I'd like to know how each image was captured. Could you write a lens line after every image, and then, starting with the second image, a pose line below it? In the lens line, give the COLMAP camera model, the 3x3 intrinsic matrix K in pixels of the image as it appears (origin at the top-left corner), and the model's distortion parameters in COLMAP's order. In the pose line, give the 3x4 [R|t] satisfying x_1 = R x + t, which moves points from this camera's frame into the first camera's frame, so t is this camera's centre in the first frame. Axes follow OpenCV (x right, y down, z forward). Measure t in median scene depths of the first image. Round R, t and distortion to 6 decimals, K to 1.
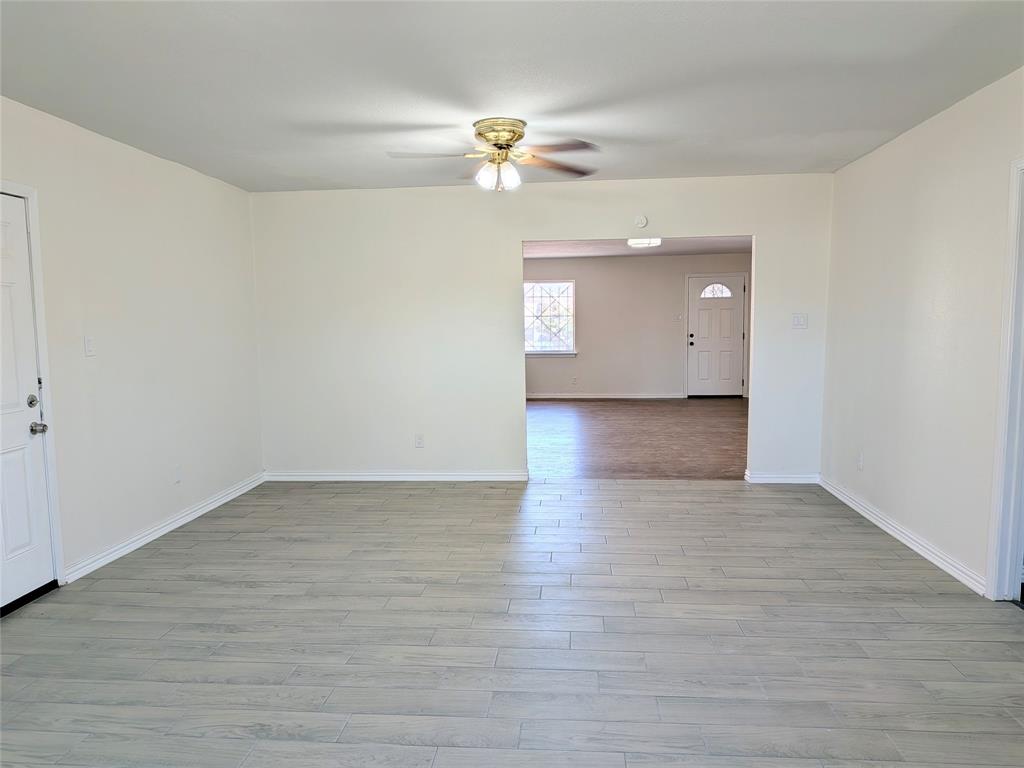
lens RADIAL K [[736.1, 0, 509.9], [0, 736.1, 381.5], [0, 0, 1]] dist [0.064759, -0.082239]
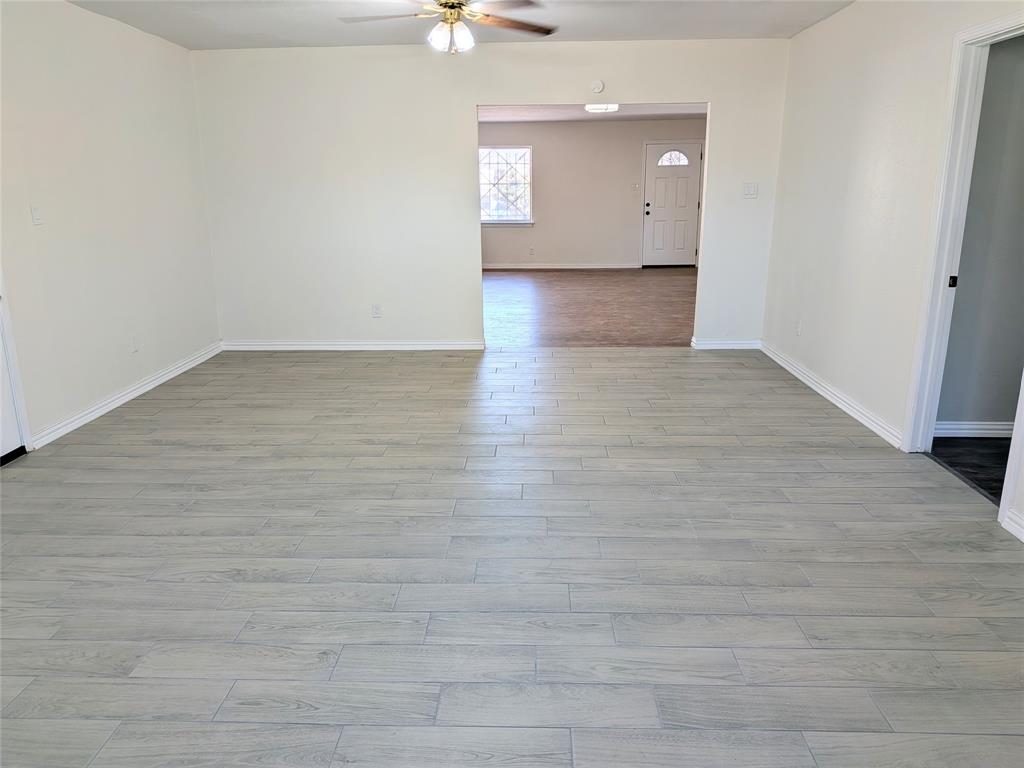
lens RADIAL K [[736.1, 0, 505.5], [0, 736.1, 362.0], [0, 0, 1]] dist [0.064759, -0.082239]
pose [[0.998648, -0.007538, 0.051425, 0.002036], [-0.000173, 0.988938, 0.148329, -0.000357], [-0.051975, -0.148137, 0.987600, -0.031326]]
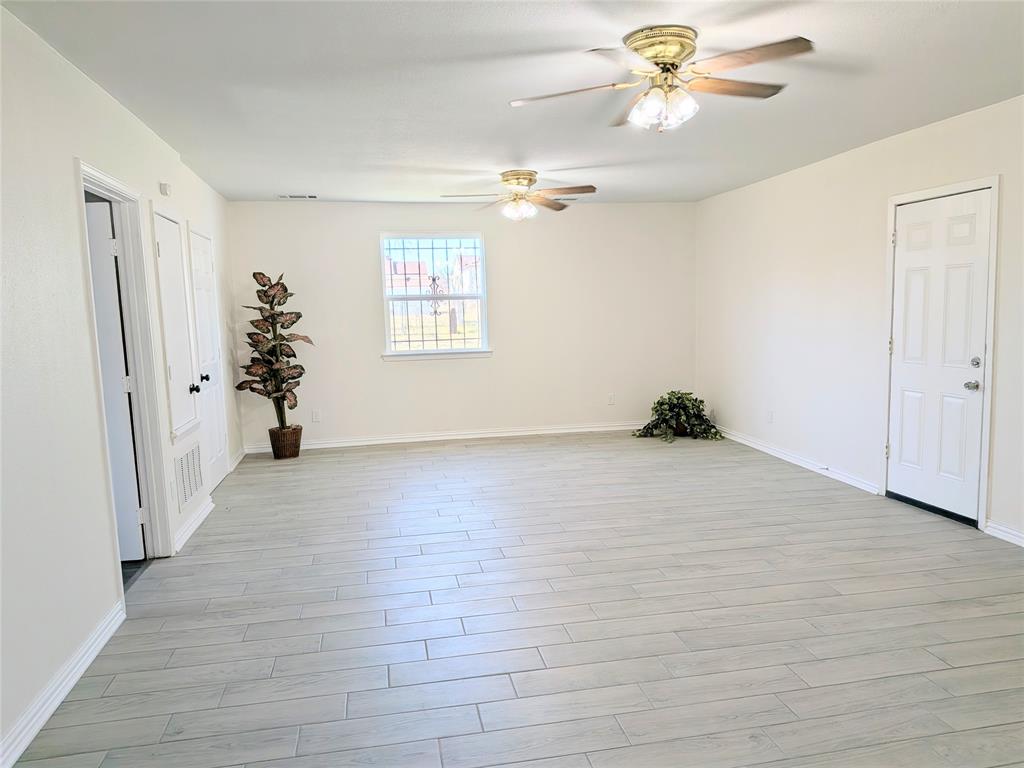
lens RADIAL K [[736.1, 0, 519.7], [0, 736.1, 394.8], [0, 0, 1]] dist [0.064759, -0.082239]
pose [[-0.958513, 0.068028, -0.276814, 0.376995], [0.010053, 0.978569, 0.205676, -0.170438], [0.284873, 0.194360, -0.938654, 1.881711]]
